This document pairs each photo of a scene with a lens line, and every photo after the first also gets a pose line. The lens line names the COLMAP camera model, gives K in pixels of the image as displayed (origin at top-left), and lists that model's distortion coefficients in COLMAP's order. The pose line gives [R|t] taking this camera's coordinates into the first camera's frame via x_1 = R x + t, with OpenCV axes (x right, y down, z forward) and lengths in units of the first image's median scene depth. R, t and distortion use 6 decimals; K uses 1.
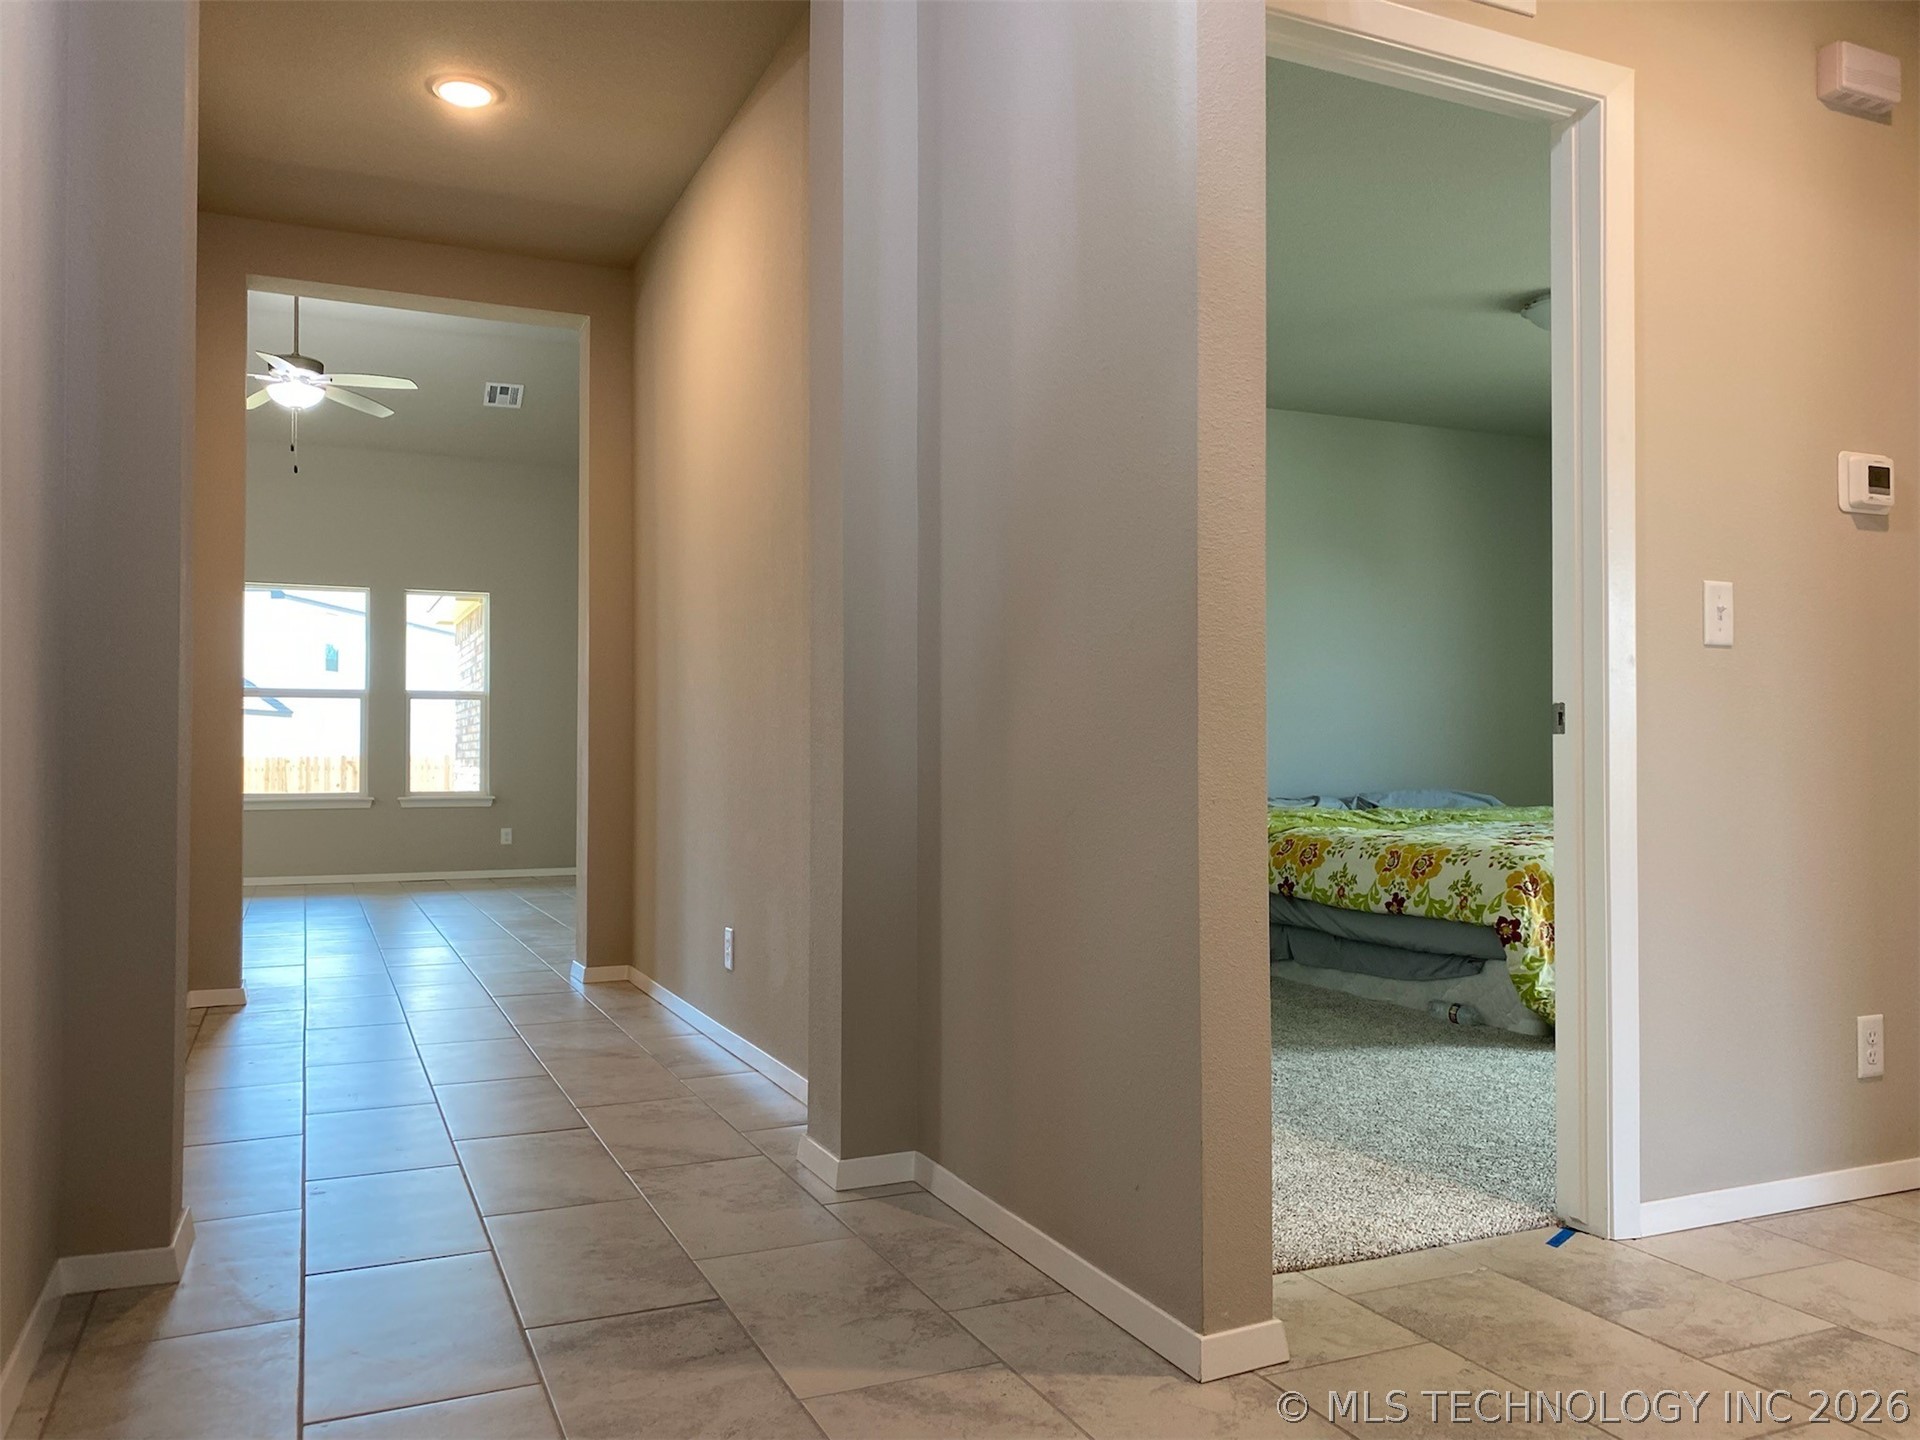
lens RADIAL K [[1452.9, 0, 951.0], [0, 1452.9, 738.5], [0, 0, 1]] dist [0.010000, -0.031393]
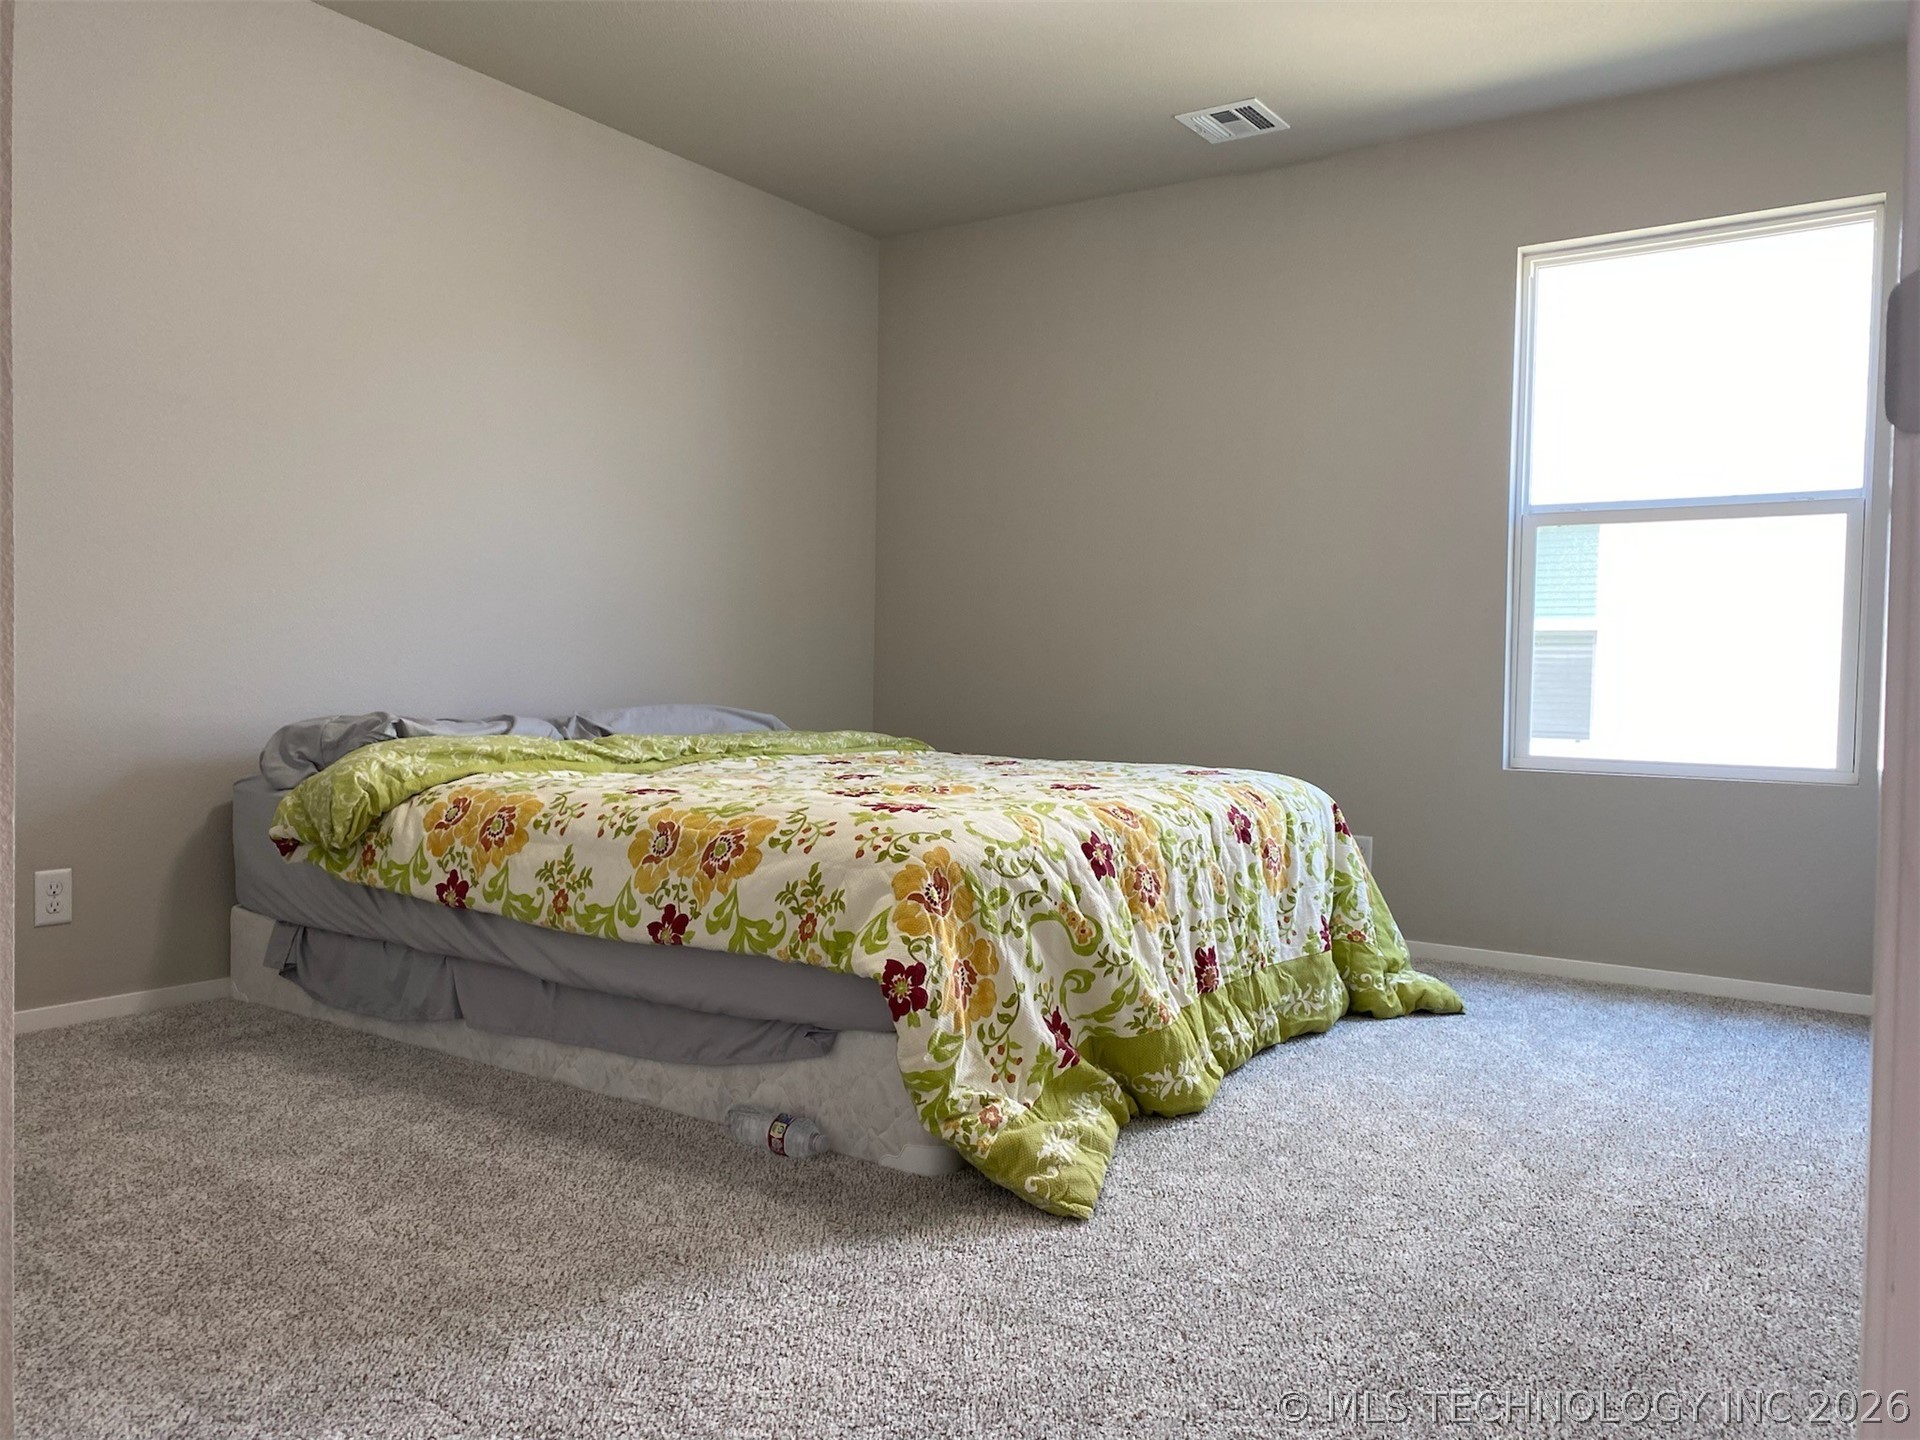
lens RADIAL K [[1452.9, 0, 981.7], [0, 1452.9, 667.7], [0, 0, 1]] dist [0.010000, -0.031393]
pose [[0.840585, 0.020608, 0.541287, 0.117047], [-0.026937, 0.999630, 0.003773, 0.016340], [-0.541009, -0.017752, 0.840829, 0.506317]]
